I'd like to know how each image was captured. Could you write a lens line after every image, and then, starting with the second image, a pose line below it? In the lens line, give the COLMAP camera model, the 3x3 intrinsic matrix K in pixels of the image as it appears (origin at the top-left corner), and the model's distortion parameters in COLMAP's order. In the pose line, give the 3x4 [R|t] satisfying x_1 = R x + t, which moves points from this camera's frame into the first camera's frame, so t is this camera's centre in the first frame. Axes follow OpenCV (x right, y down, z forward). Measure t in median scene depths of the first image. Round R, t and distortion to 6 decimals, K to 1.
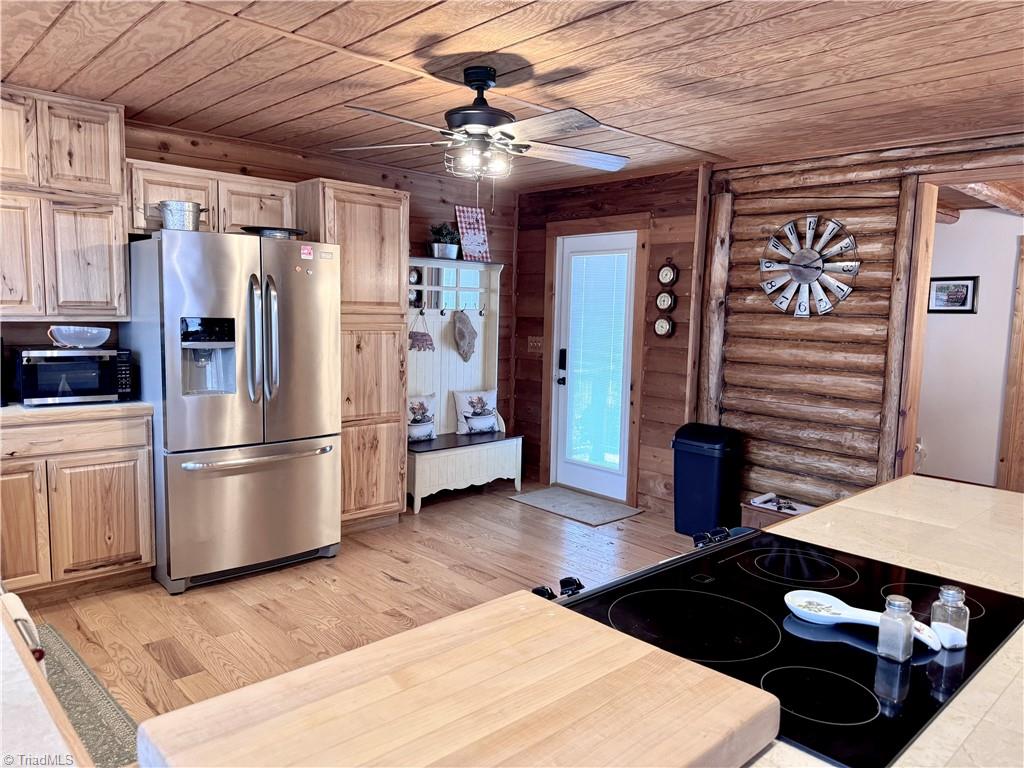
lens RADIAL K [[721.9, 0, 510.9], [0, 721.9, 384.9], [0, 0, 1]] dist [0.061562, -0.067246]
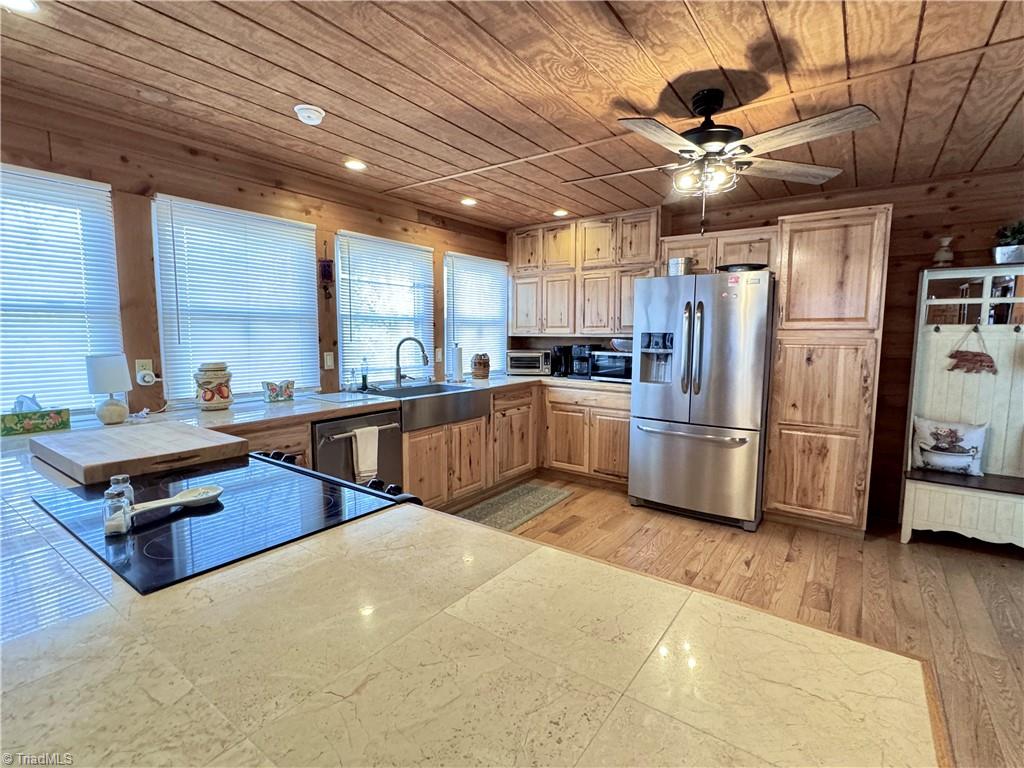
lens RADIAL K [[491.9, 0, 509.0], [0, 491.9, 380.4], [0, 0, 1]] dist [0.004168, 0.001520]
pose [[0.199242, 0.073757, -0.977171, 0.455543], [-0.106147, 0.992921, 0.053302, -0.013319], [0.974185, 0.093104, 0.205660, 0.422521]]
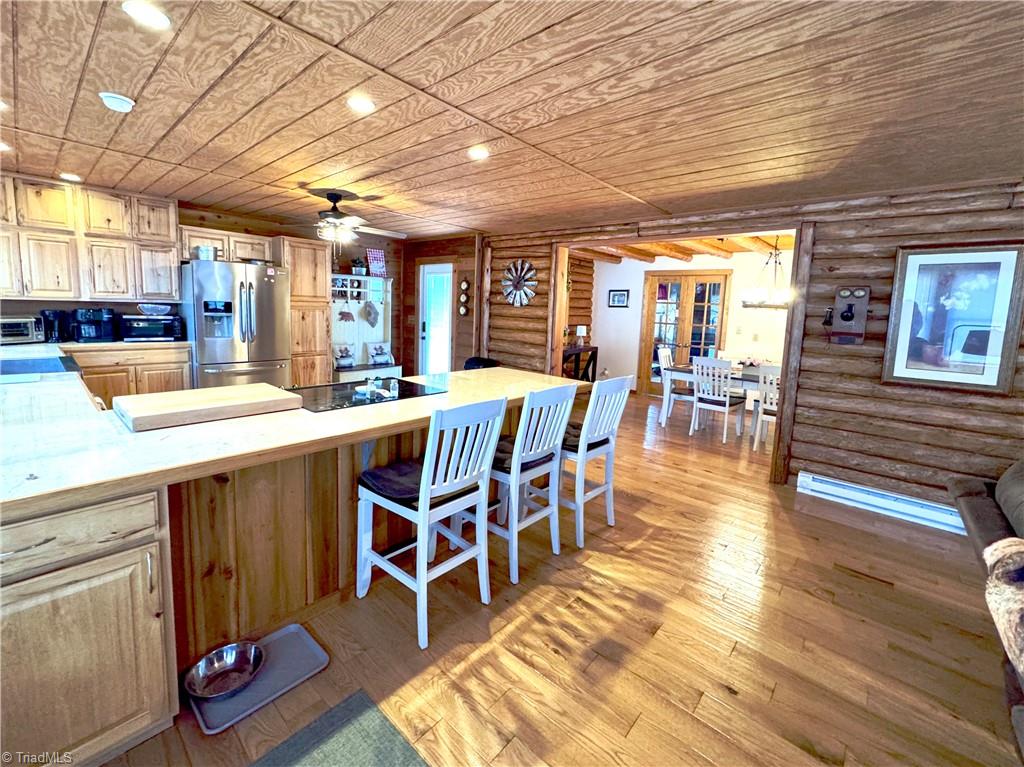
lens RADIAL K [[433.6, 0, 508.5], [0, 433.6, 354.1], [0, 0, 1]] dist [0.000115, 0.000590]
pose [[0.995610, 0.004885, 0.093475, 0.266532], [-0.005558, 0.999960, 0.006939, 0.040923], [-0.093437, -0.007428, 0.995597, -0.290909]]
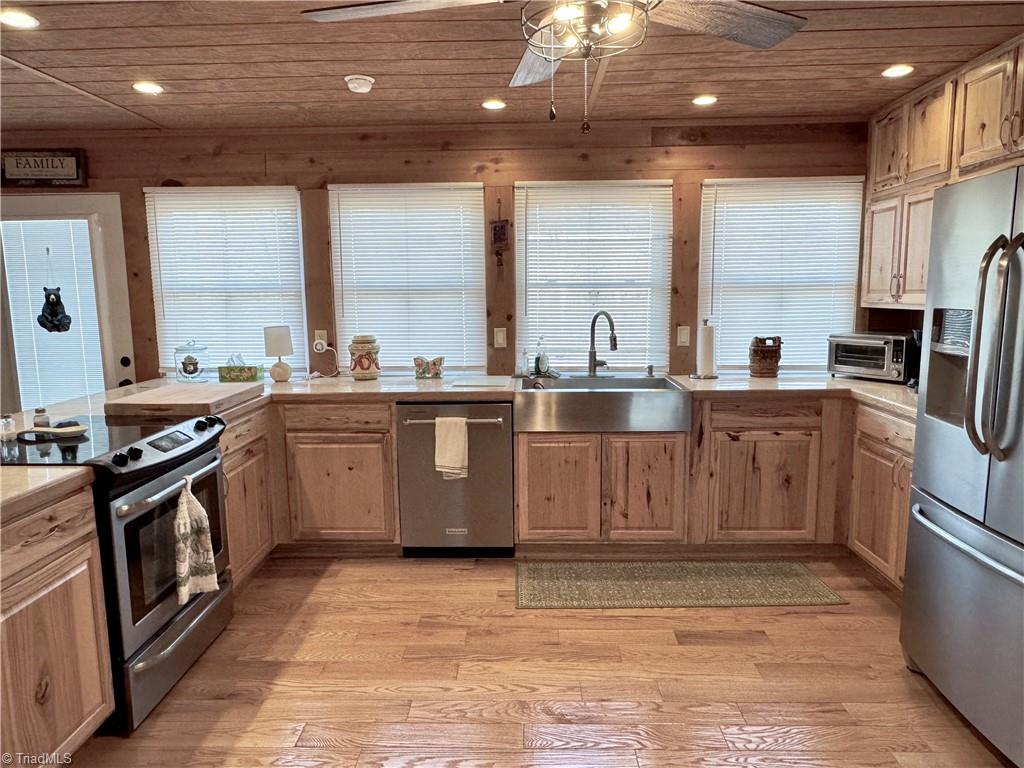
lens RADIAL K [[678.9, 0, 516.0], [0, 678.9, 382.1], [0, 0, 1]] dist [-0.003183, 0.008260]
pose [[-0.697493, 0.080406, -0.712066, 0.276503], [-0.083499, 0.977797, 0.192202, -0.097165], [0.711710, 0.193516, -0.675292, 0.982419]]
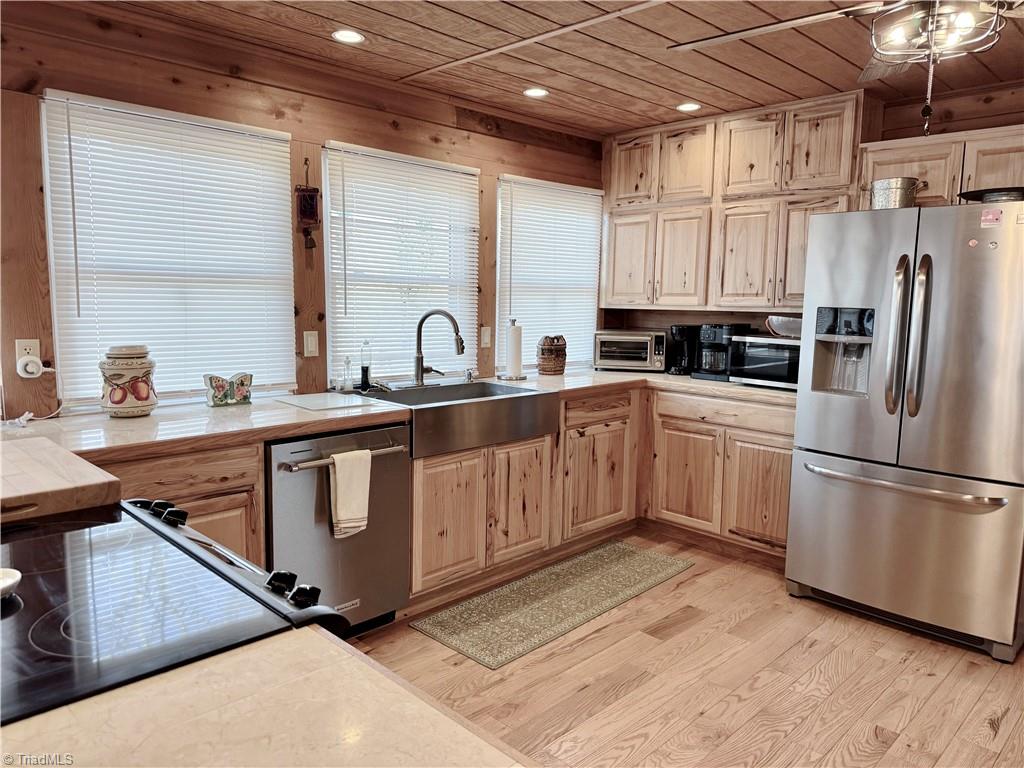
lens RADIAL K [[721.9, 0, 512.8], [0, 721.9, 383.6], [0, 0, 1]] dist [0.061562, -0.067246]
pose [[0.044112, 0.101538, -0.993853, 0.393255], [-0.124453, 0.987631, 0.095378, -0.030221], [0.991244, 0.119481, 0.056203, 0.475551]]
